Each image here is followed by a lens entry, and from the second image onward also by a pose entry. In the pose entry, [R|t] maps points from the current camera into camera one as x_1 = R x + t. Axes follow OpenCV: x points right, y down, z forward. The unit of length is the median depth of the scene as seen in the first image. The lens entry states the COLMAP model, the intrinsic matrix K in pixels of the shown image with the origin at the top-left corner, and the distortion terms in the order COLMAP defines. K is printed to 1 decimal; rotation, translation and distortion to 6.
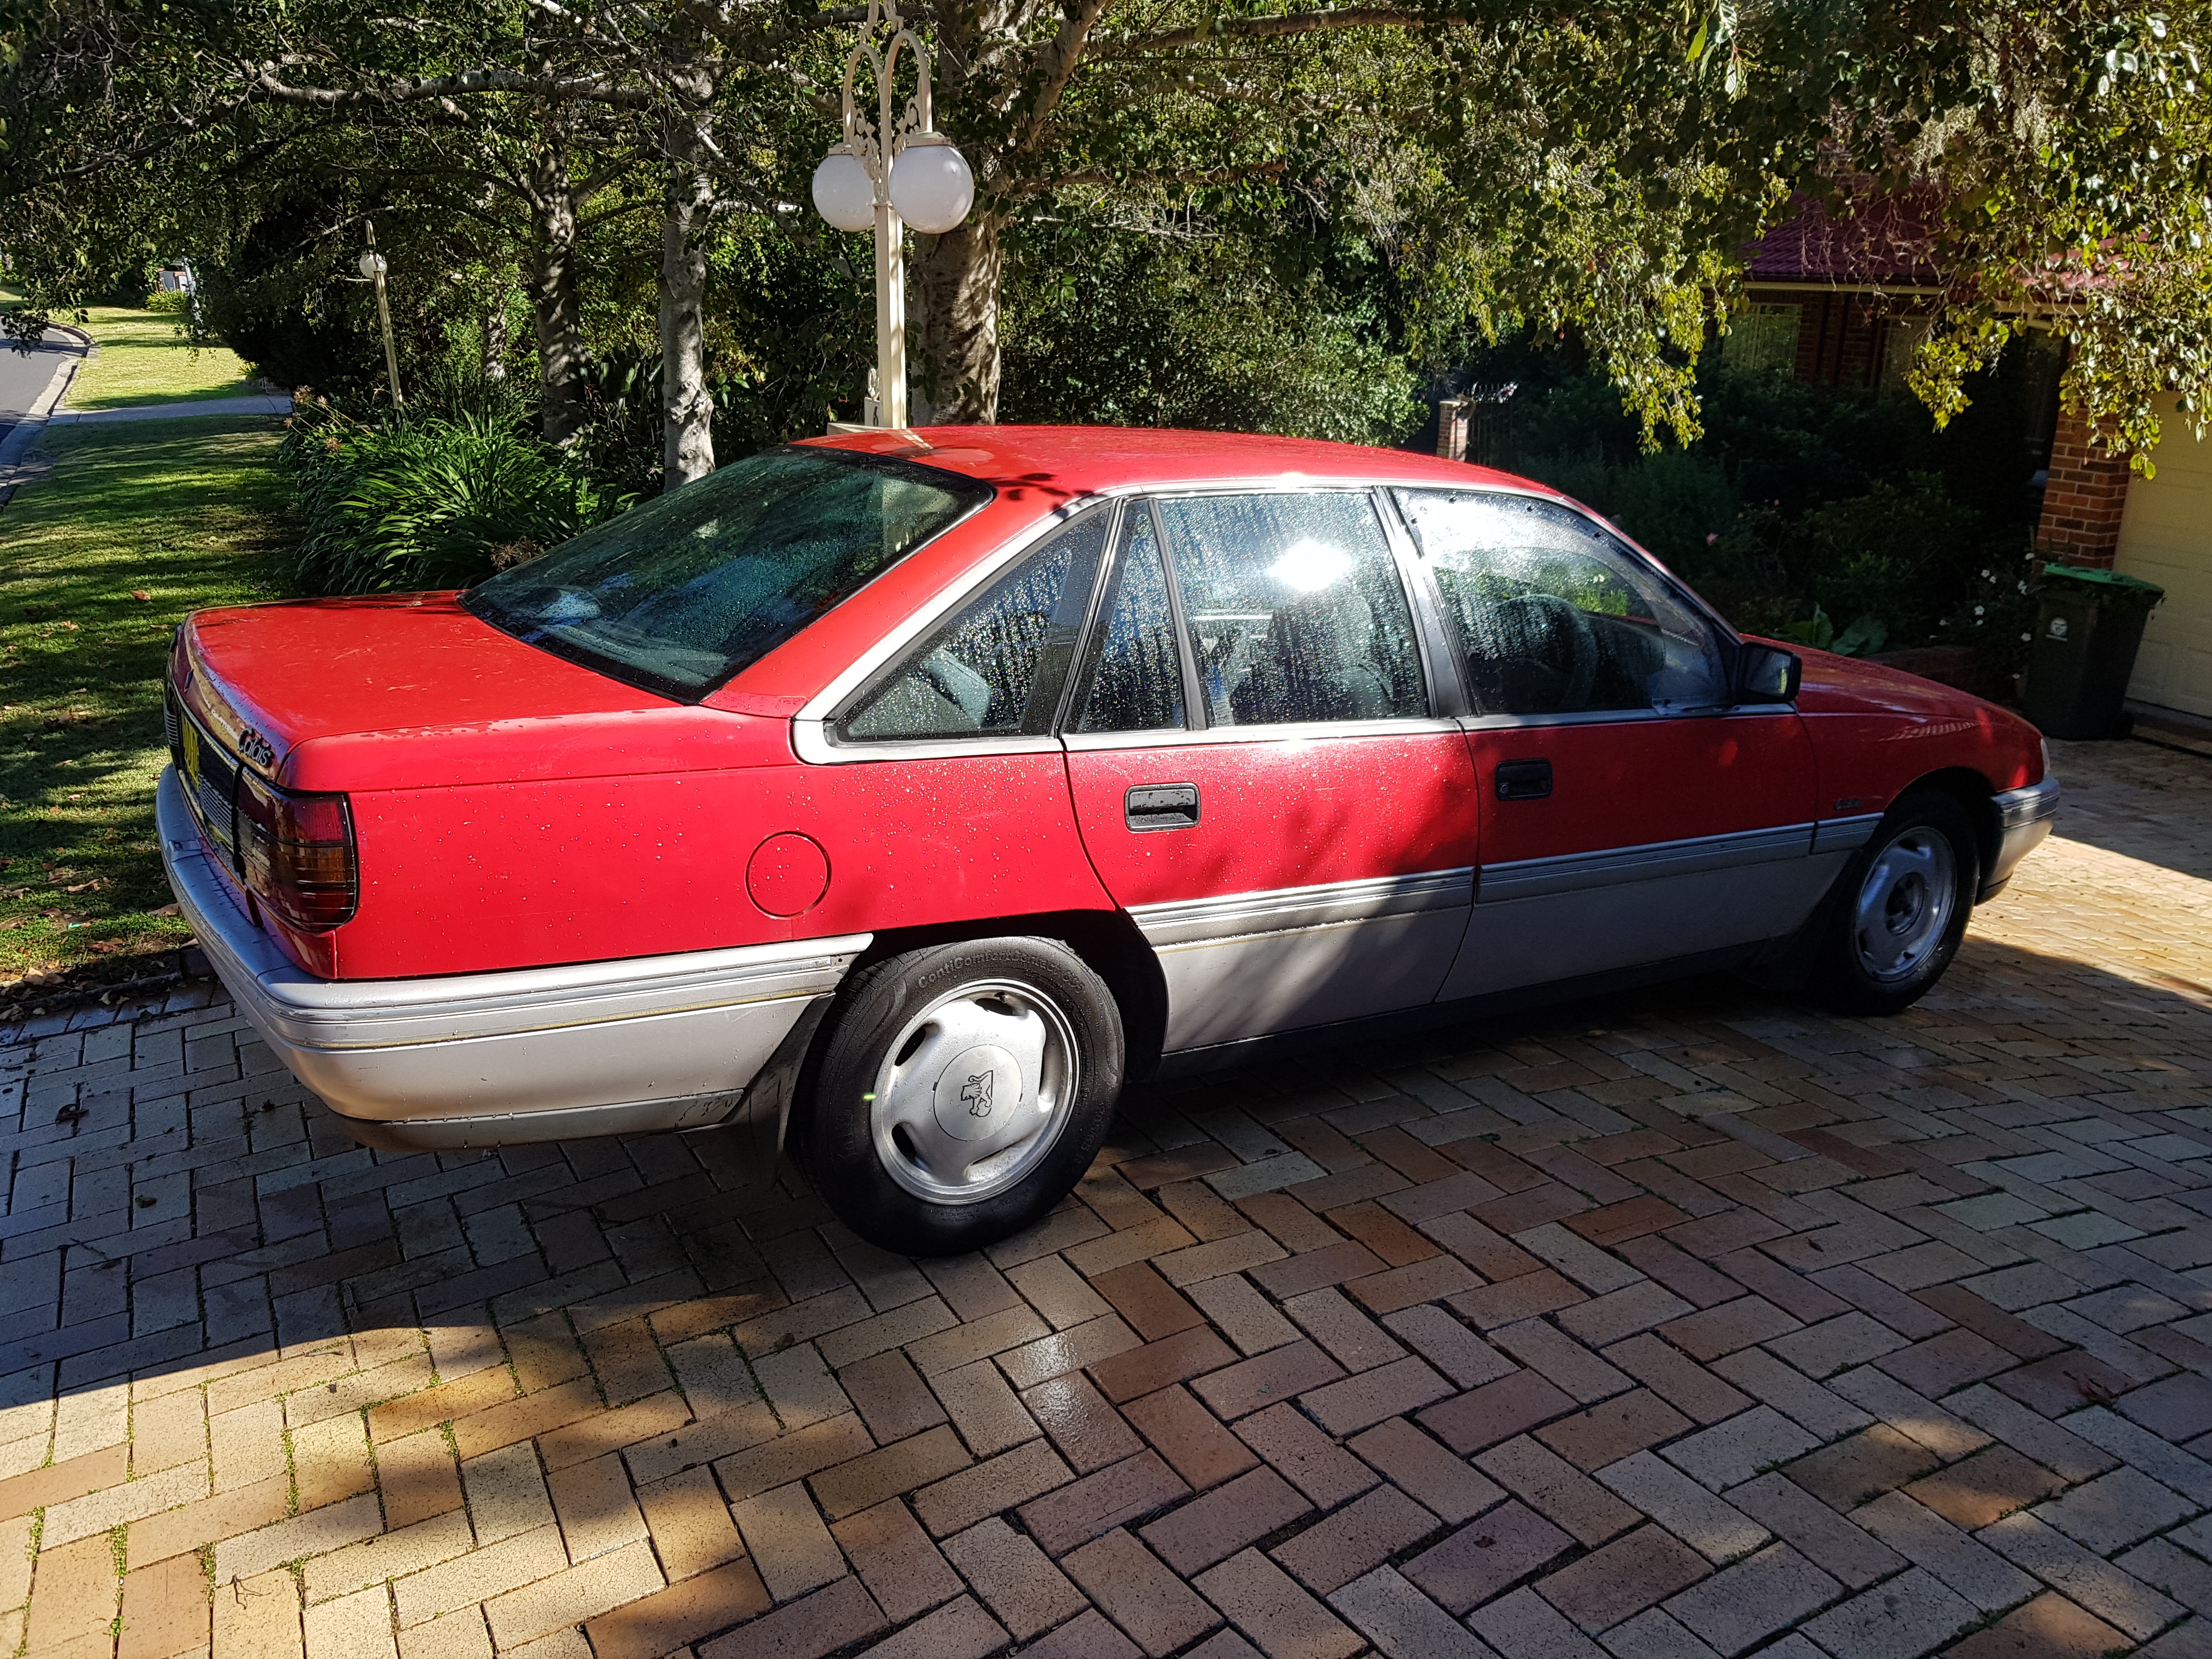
lens RADIAL K [[1676.3, 0, 1106.0], [0, 1676.3, 829.5], [0, 0, 1]] dist [0.075566, -0.120861]
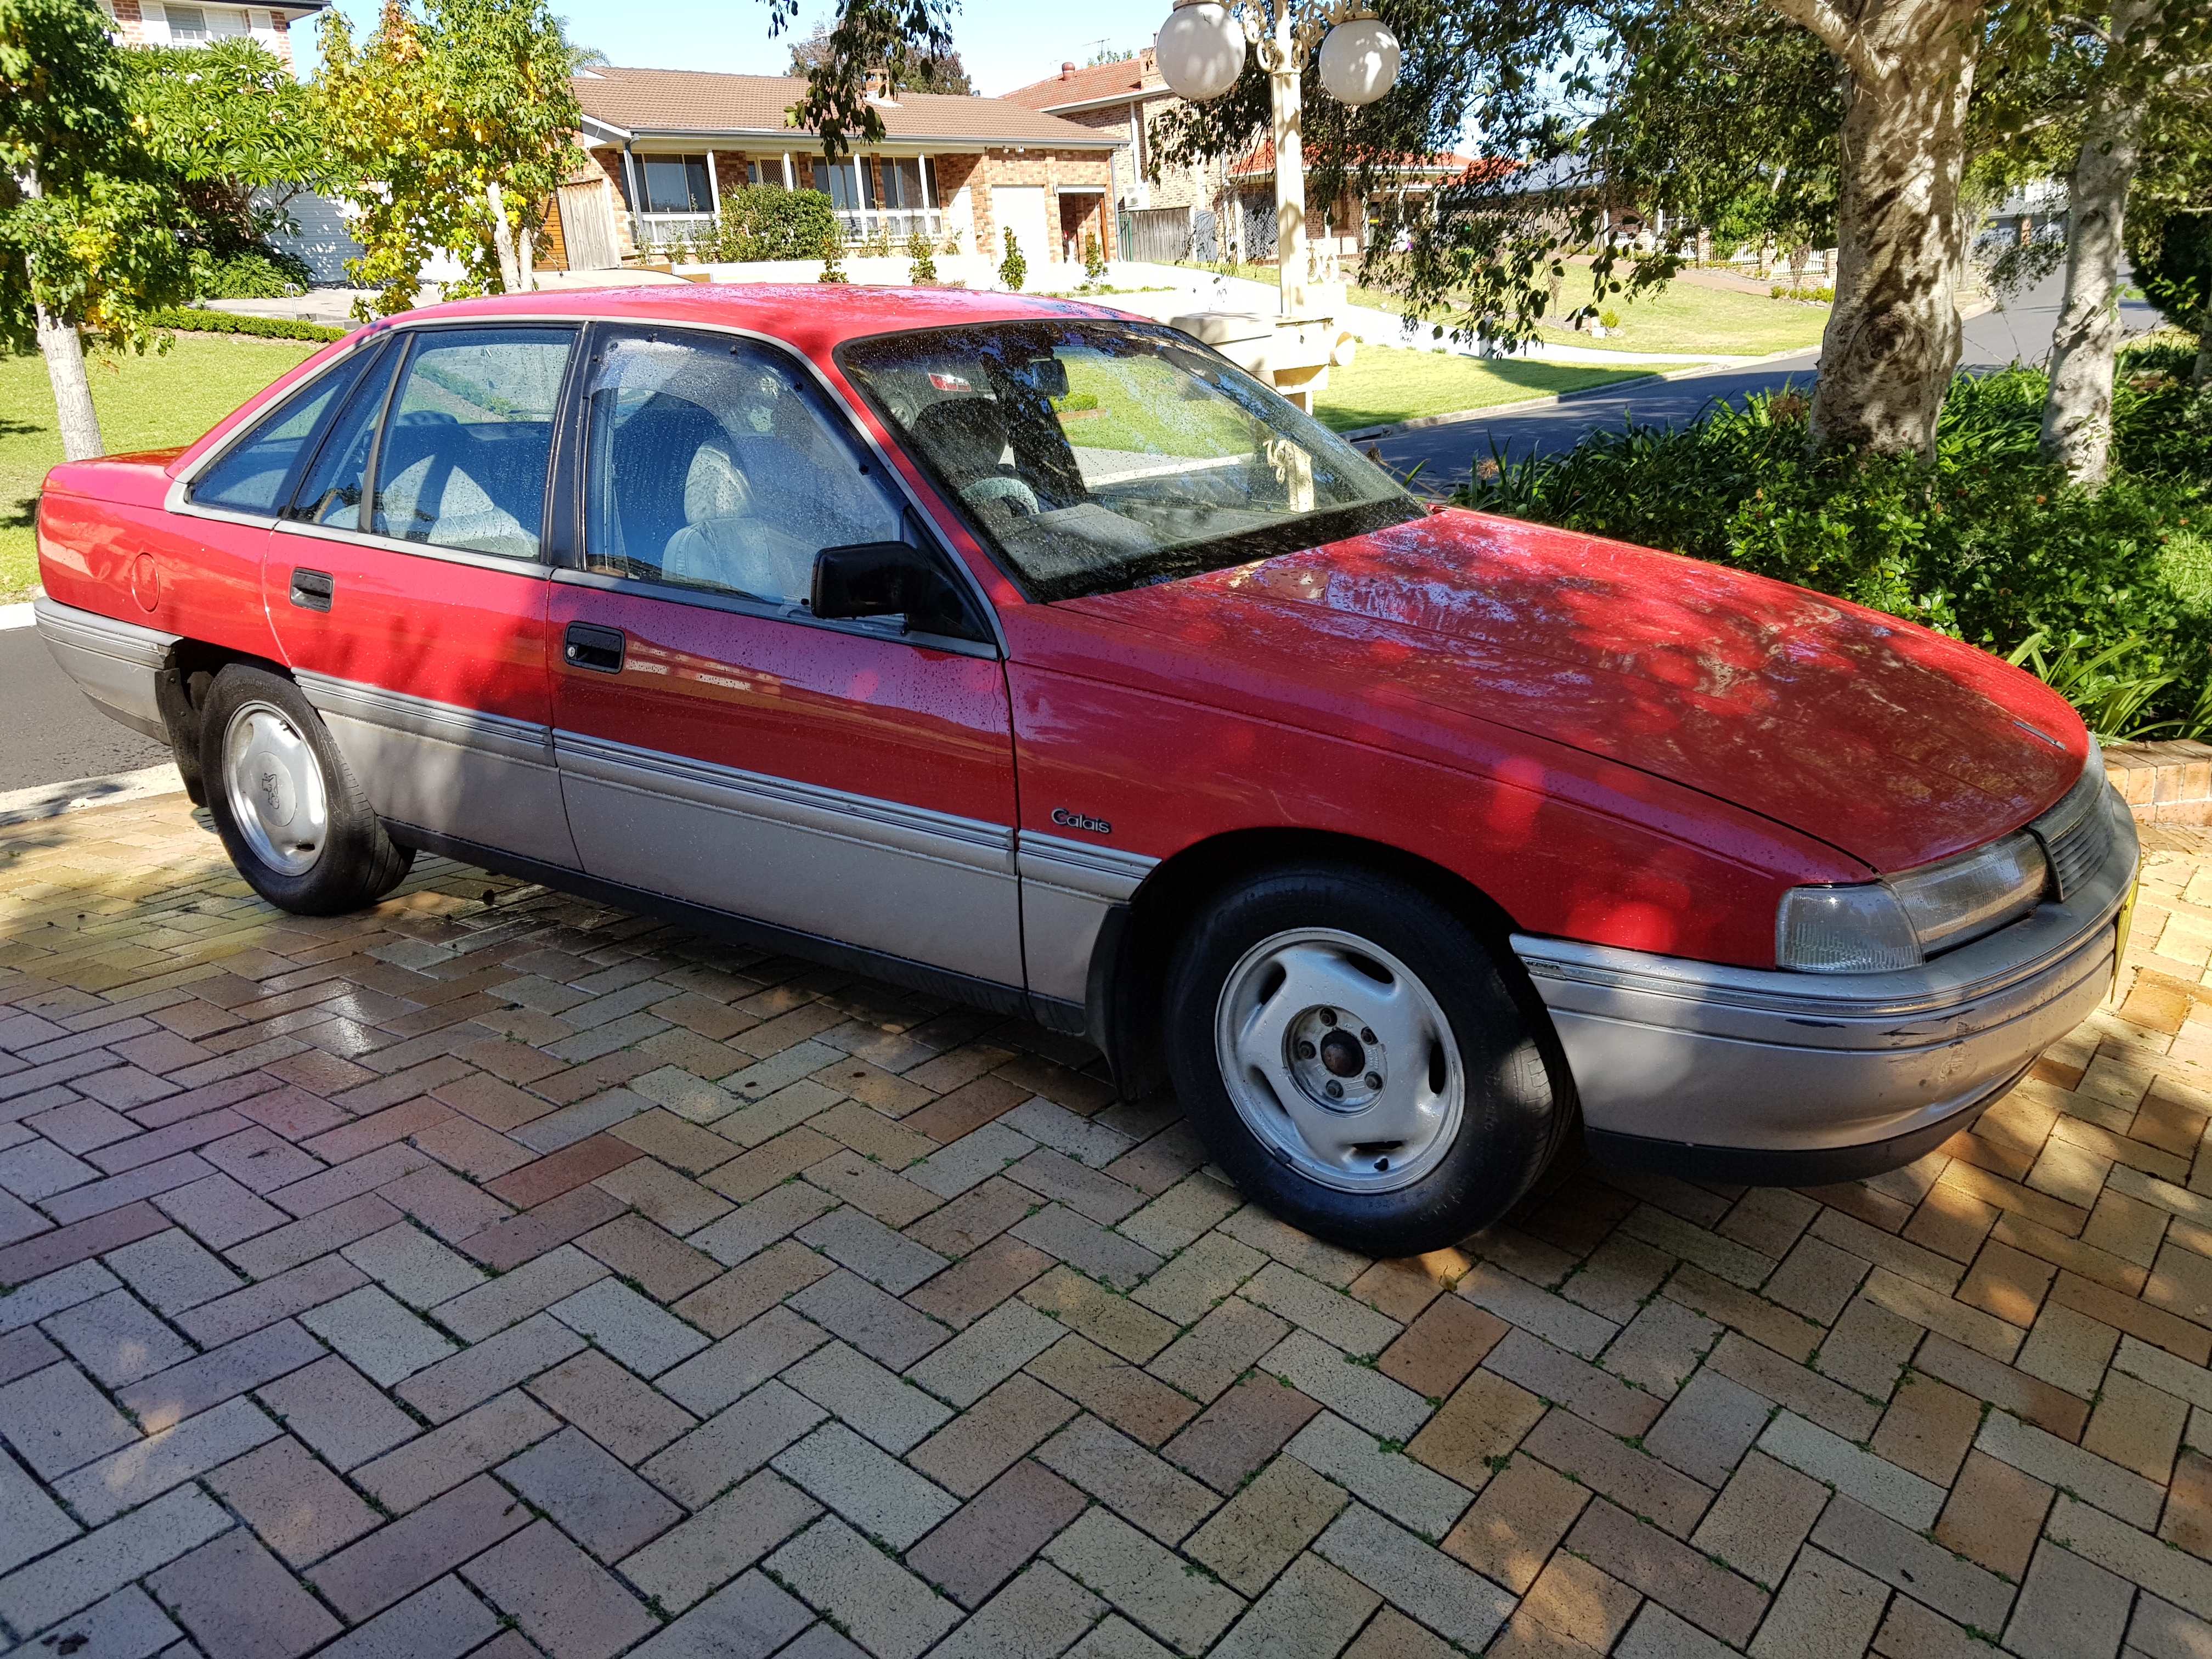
lens RADIAL K [[1739.1, 0, 1105.9], [0, 1739.1, 776.1], [0, 0, 1]] dist [-0.000634, -0.000289]
pose [[0.414219, 0.196601, -0.888691, 0.535312], [-0.213097, 0.970203, 0.115309, -0.056489], [0.884880, 0.141614, 0.443771, 0.375205]]
